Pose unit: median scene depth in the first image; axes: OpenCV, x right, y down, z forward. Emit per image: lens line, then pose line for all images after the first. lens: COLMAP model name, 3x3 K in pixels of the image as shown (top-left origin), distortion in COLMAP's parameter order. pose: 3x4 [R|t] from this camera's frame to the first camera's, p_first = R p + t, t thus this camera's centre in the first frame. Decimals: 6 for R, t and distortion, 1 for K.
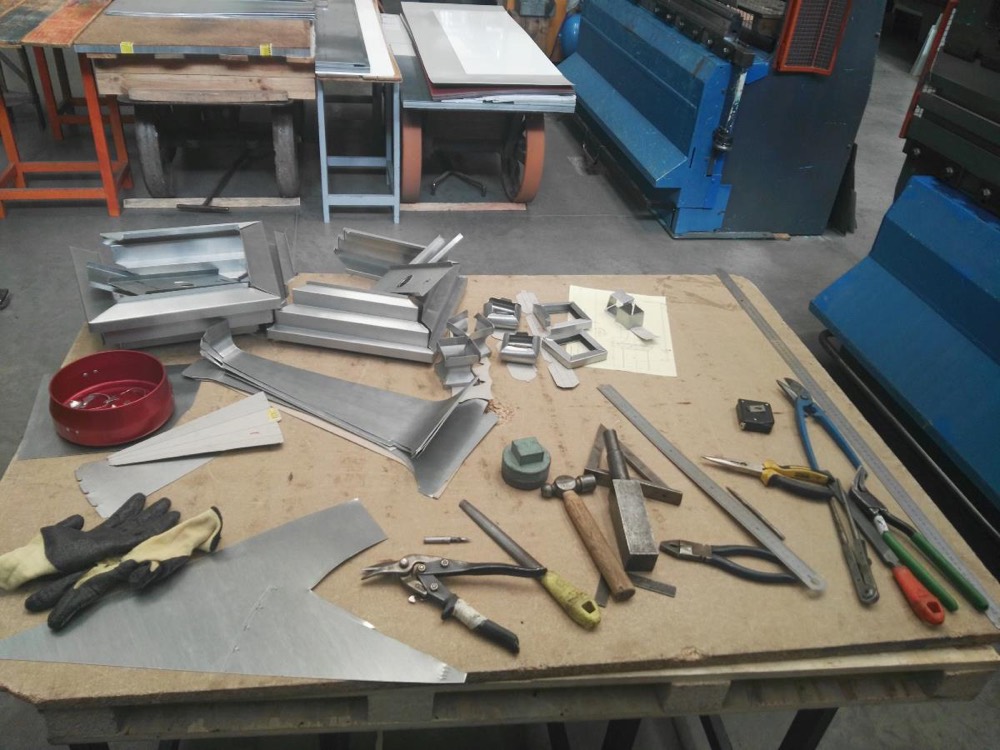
lens RADIAL K [[826.3, 0, 506.0], [0, 826.3, 378.9], [0, 0, 1]] dist [0.051675, -0.126203]
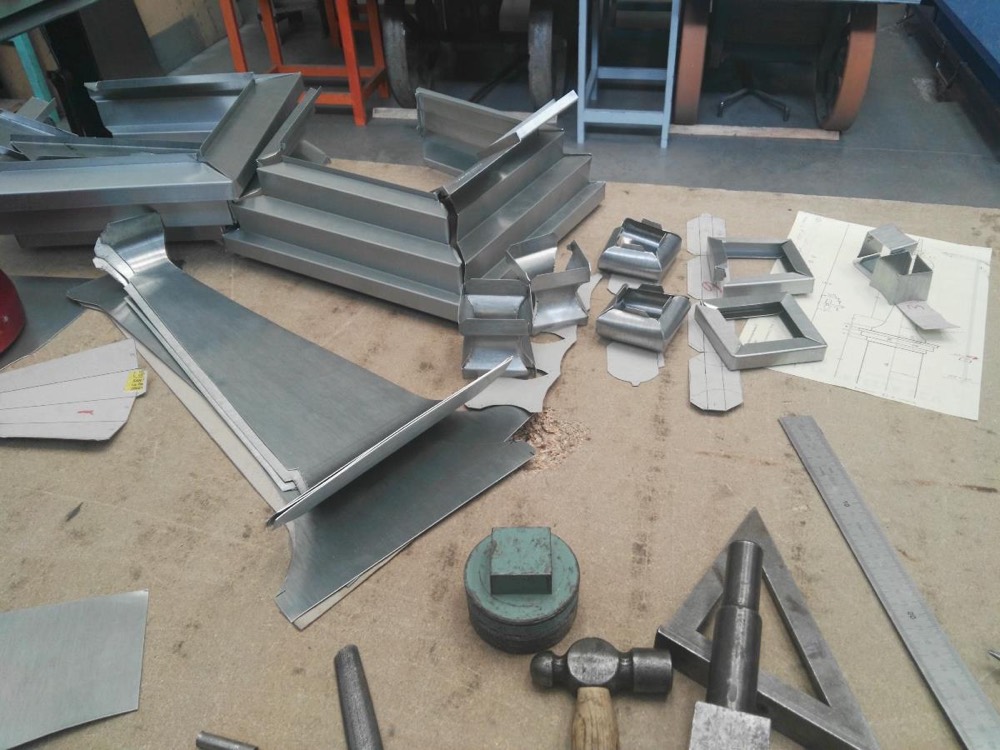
lens RADIAL K [[826.3, 0, 506.0], [0, 826.3, 378.9], [0, 0, 1]] dist [0.051675, -0.126203]
pose [[0.925069, 0.142945, -0.351872, 0.112910], [-0.121841, 0.989195, 0.081535, -0.027439], [0.359725, -0.032553, 0.932490, 0.444771]]
